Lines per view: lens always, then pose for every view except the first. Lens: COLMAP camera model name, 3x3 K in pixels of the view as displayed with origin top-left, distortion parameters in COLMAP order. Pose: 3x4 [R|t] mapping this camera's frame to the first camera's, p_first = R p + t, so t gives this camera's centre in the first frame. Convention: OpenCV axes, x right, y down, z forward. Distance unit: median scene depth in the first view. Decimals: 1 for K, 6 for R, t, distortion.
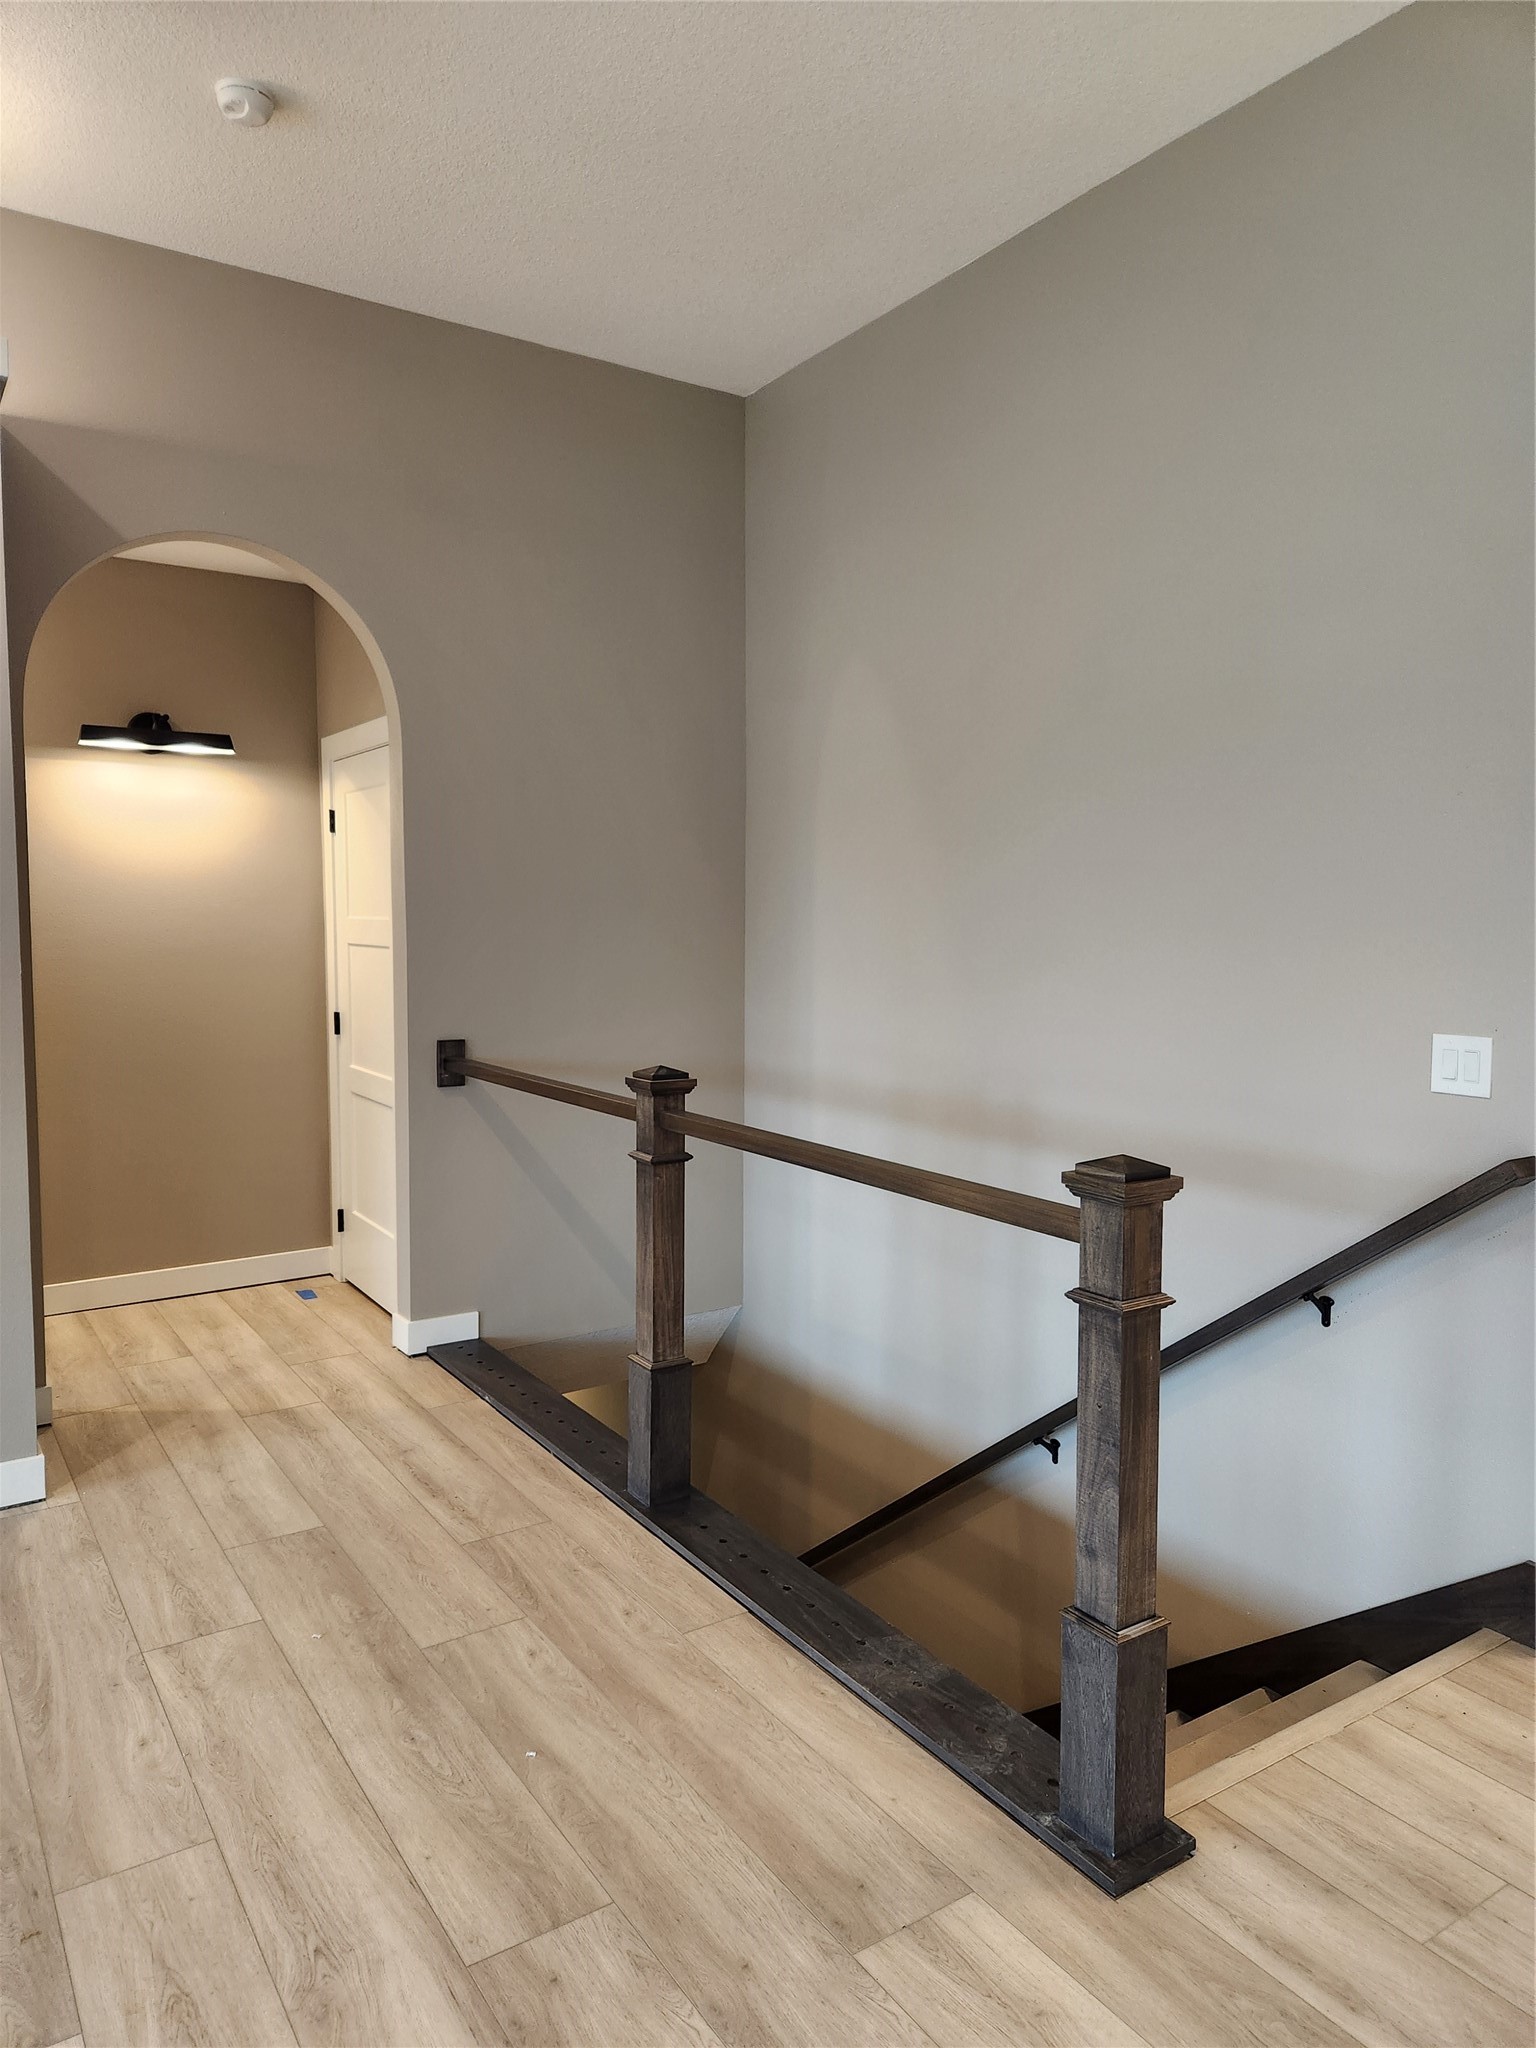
lens RADIAL K [[1370.6, 0, 764.6], [0, 1370.6, 1019.3], [0, 0, 1]] dist [0.040640, -0.021510]
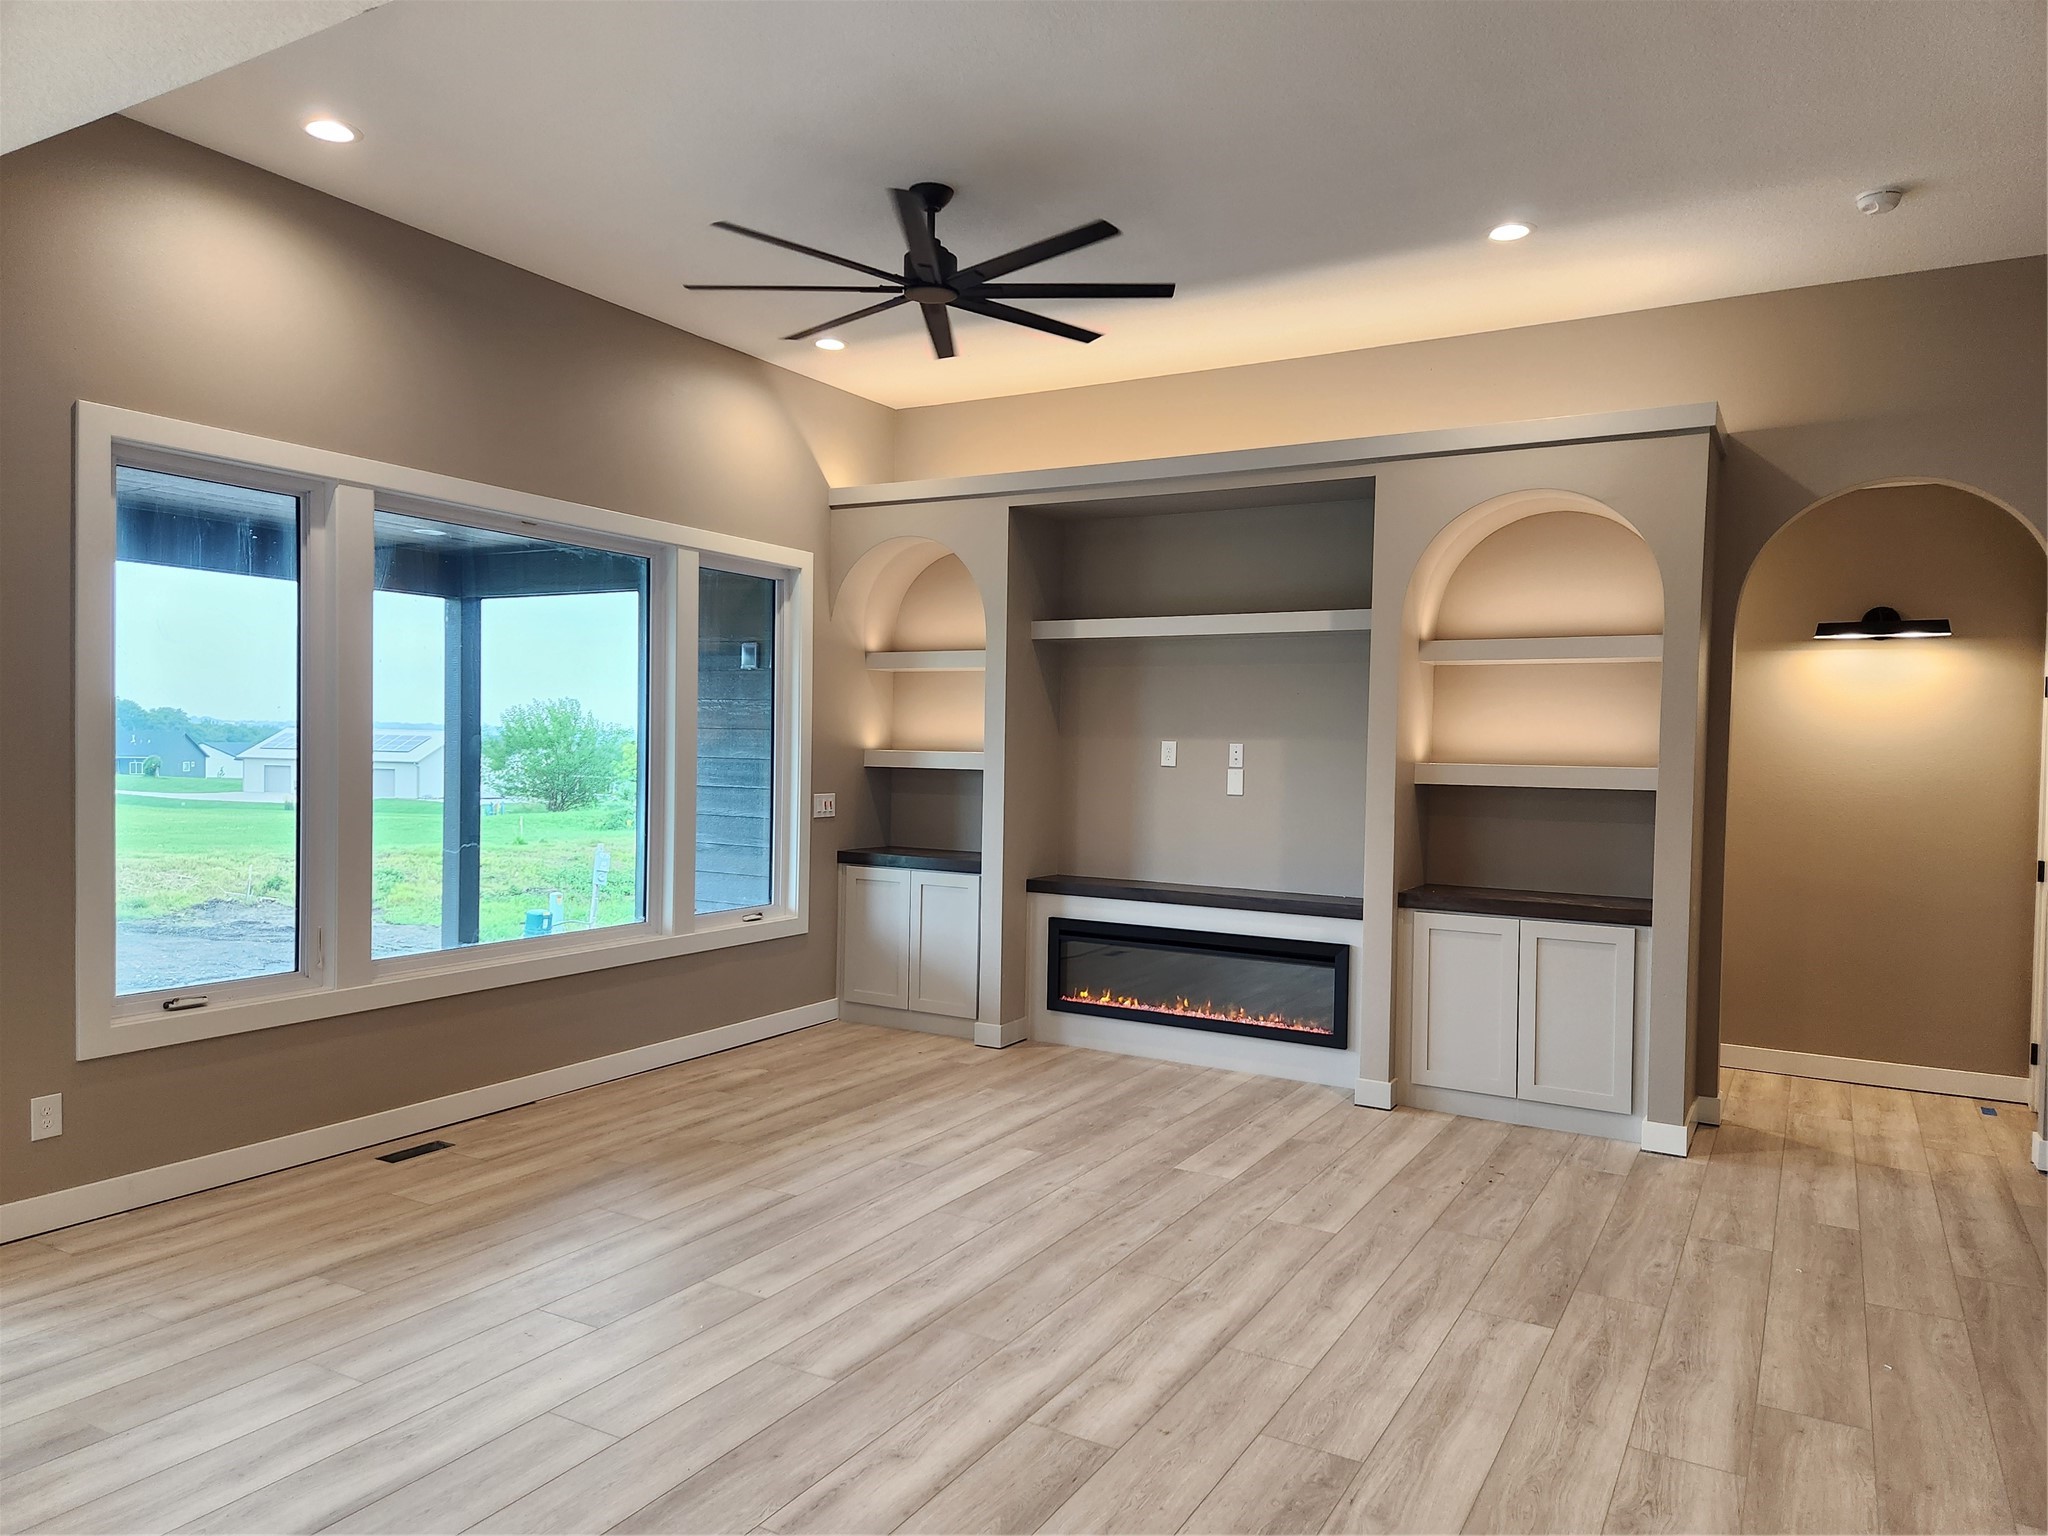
lens RADIAL K [[1370.6, 0, 1014.7], [0, 1370.6, 771.8], [0, 0, 1]] dist [0.040640, -0.021510]
pose [[0.431251, 0.024380, -0.901903, 0.543525], [-0.089692, 0.995842, -0.015968, 0.023339], [0.897763, 0.087779, 0.431644, -0.352968]]
